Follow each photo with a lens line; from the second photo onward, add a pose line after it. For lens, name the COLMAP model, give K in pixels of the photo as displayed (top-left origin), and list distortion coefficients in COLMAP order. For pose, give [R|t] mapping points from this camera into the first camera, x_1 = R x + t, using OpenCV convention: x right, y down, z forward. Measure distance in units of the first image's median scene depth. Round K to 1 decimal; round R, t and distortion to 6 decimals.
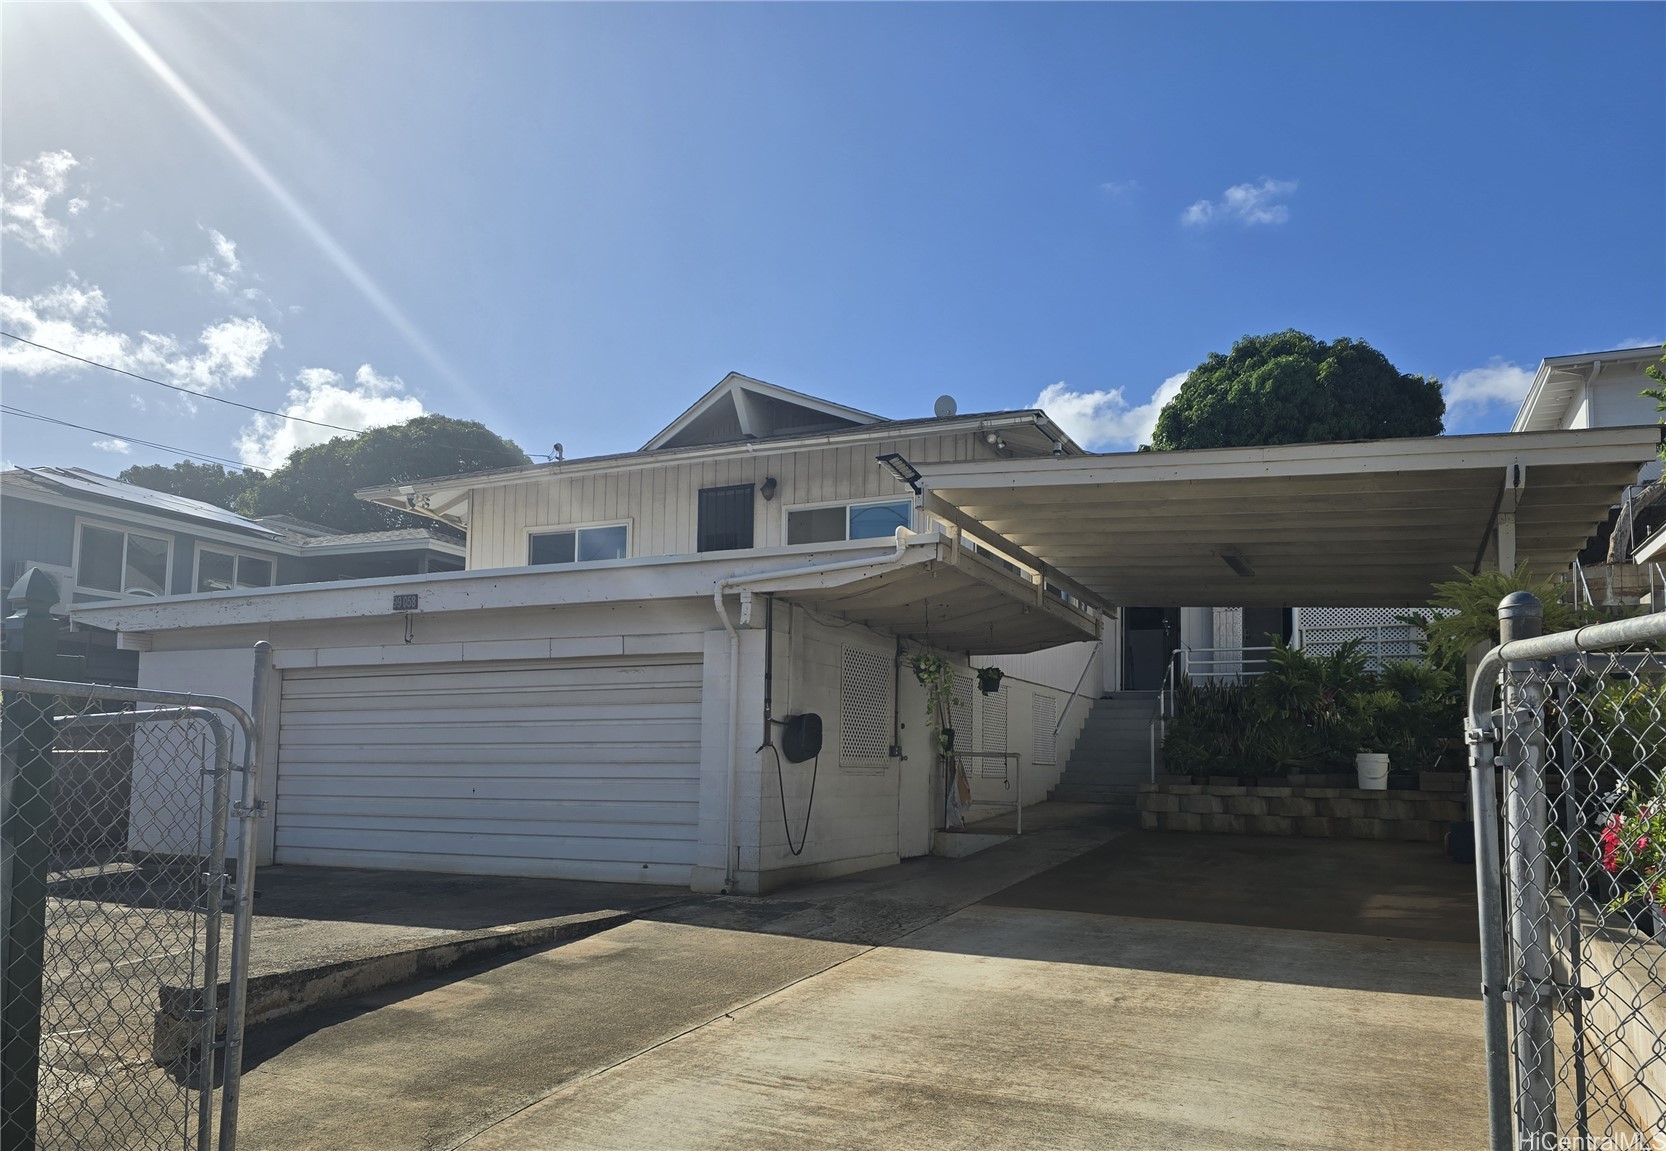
lens RADIAL K [[1340.9, 0, 829.5], [0, 1340.9, 661.0], [0, 0, 1]] dist [0.086598, -0.064080]
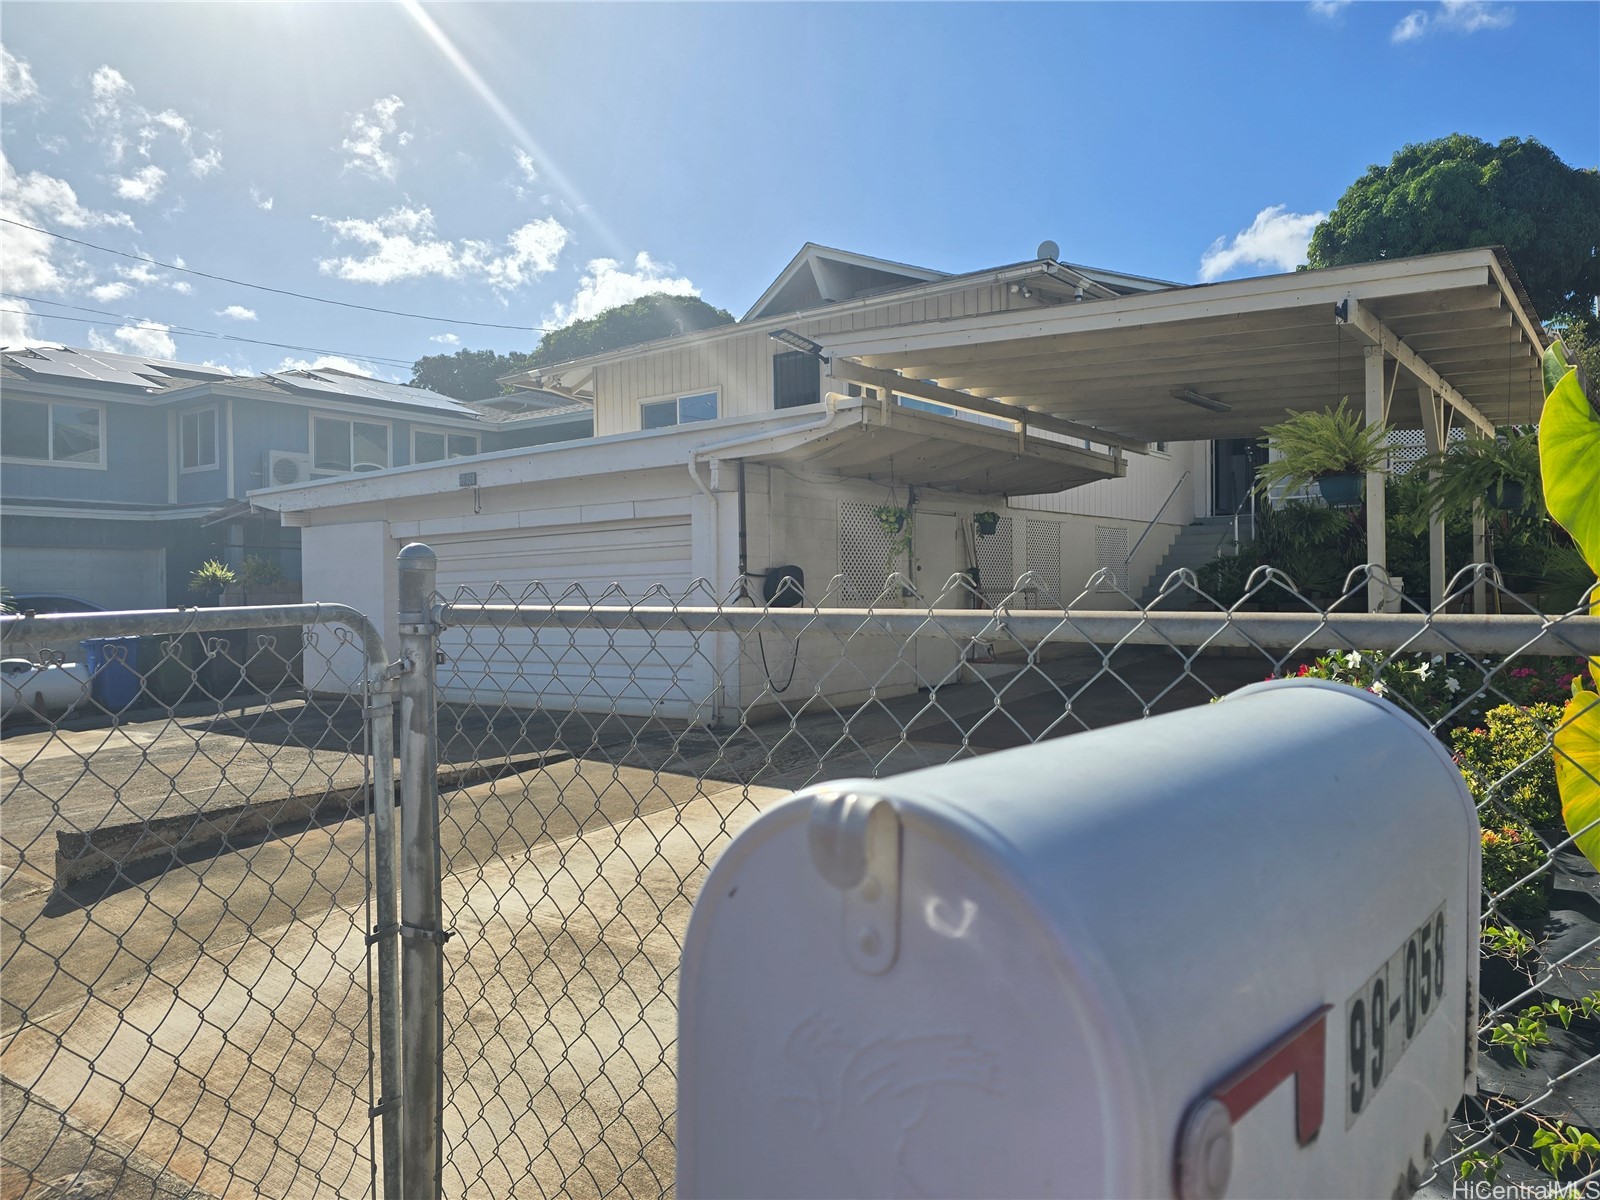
lens RADIAL K [[1187.6, 0, 800.0], [0, 1187.6, 600.0], [0, 0, 1]] dist [0.078949, -0.083301]
pose [[0.976658, -0.028500, -0.212899, 0.118488], [0.047575, 0.995243, 0.085018, -0.008957], [0.209463, -0.093162, 0.973368, 0.027055]]
